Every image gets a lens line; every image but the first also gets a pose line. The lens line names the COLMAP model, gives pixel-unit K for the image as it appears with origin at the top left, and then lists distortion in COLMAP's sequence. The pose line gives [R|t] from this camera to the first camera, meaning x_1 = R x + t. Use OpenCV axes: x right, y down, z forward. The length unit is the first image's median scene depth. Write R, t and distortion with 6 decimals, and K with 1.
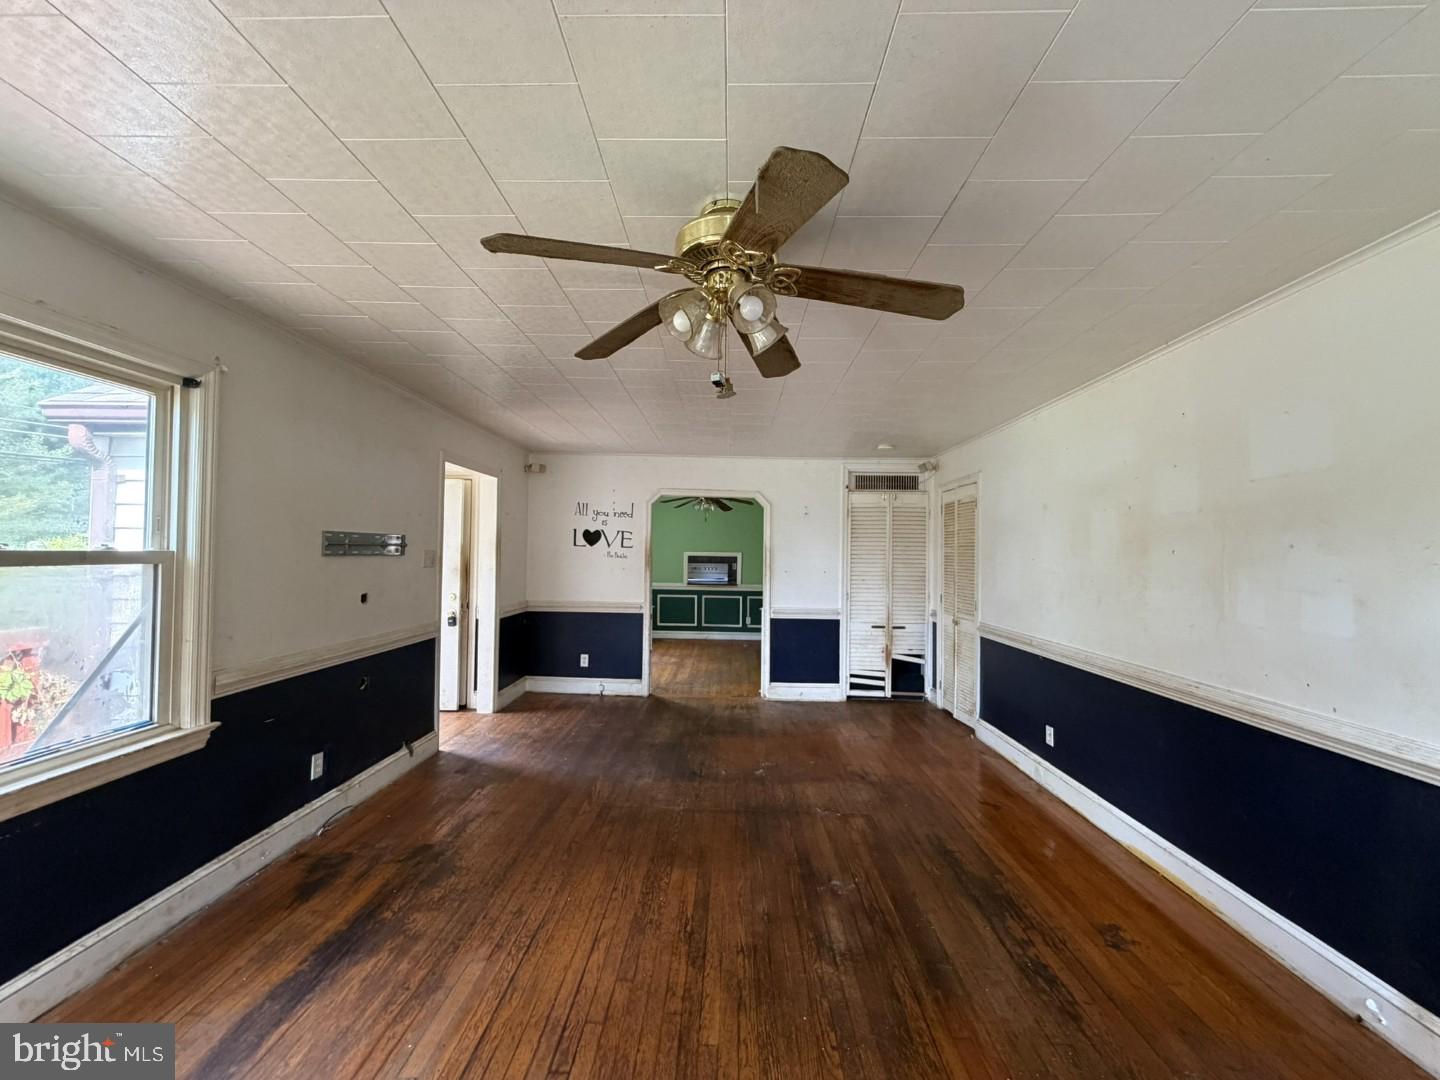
lens RADIAL K [[578.5, 0, 714.0], [0, 578.5, 545.1], [0, 0, 1]] dist [0.003778, -0.000143]
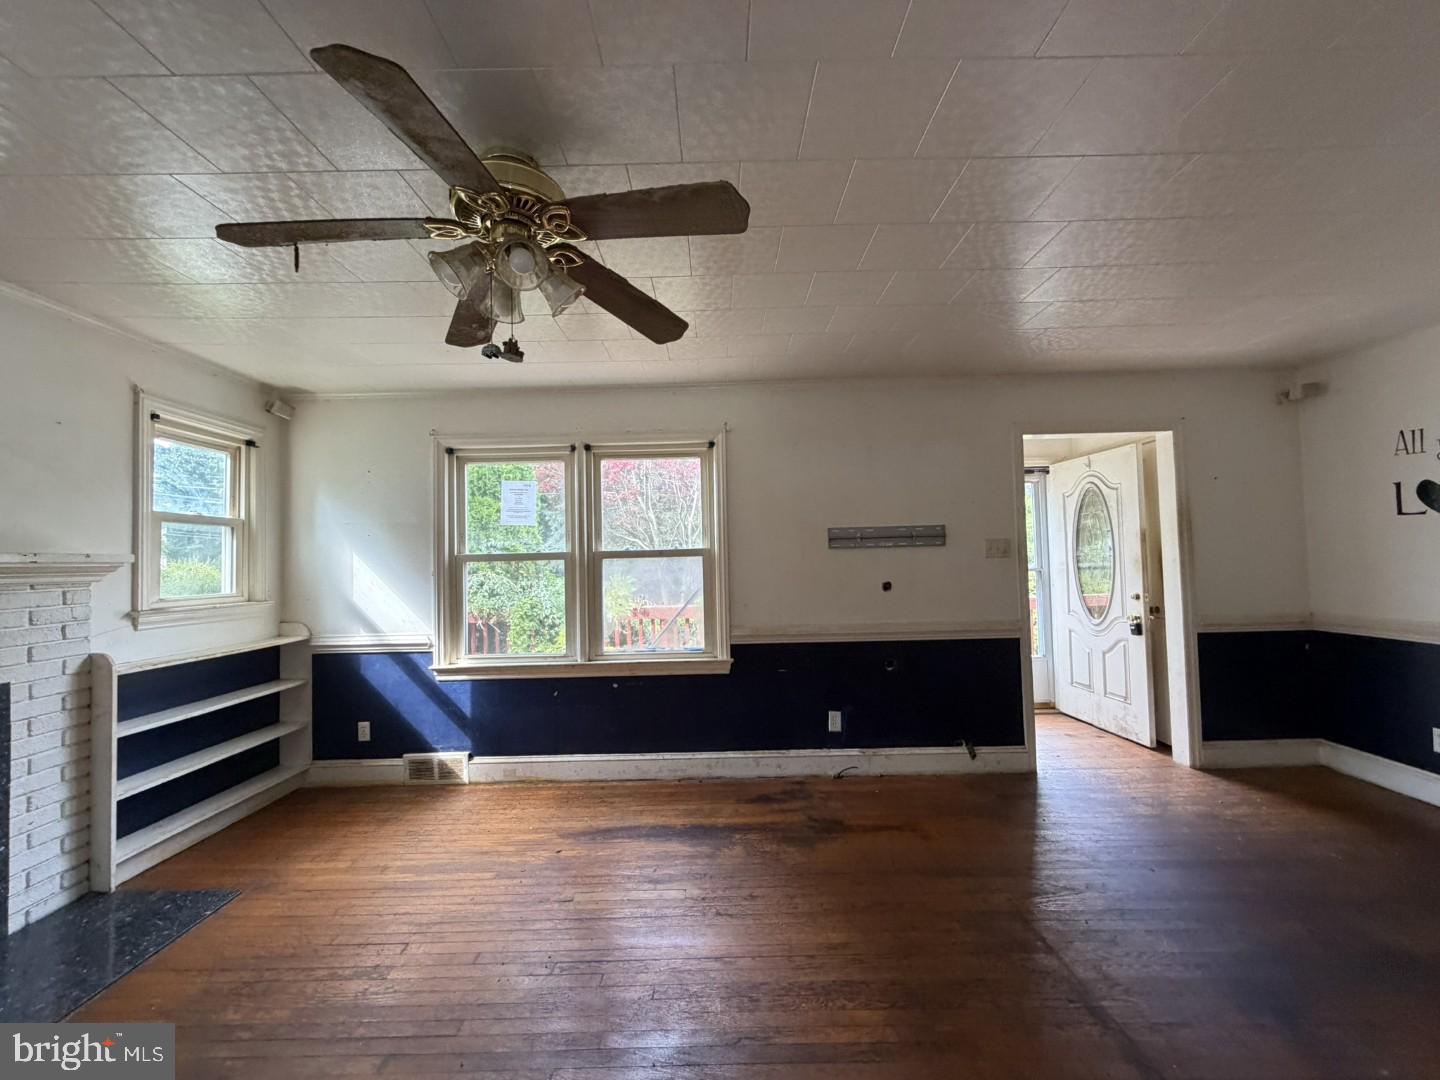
lens RADIAL K [[578.5, 0, 716.8], [0, 578.5, 543.1], [0, 0, 1]] dist [0.003778, -0.000143]
pose [[0.025038, -0.048695, -0.998500, 0.596540], [0.038862, 0.998105, -0.047701, 0.061806], [0.998931, -0.037610, 0.026883, 0.812602]]
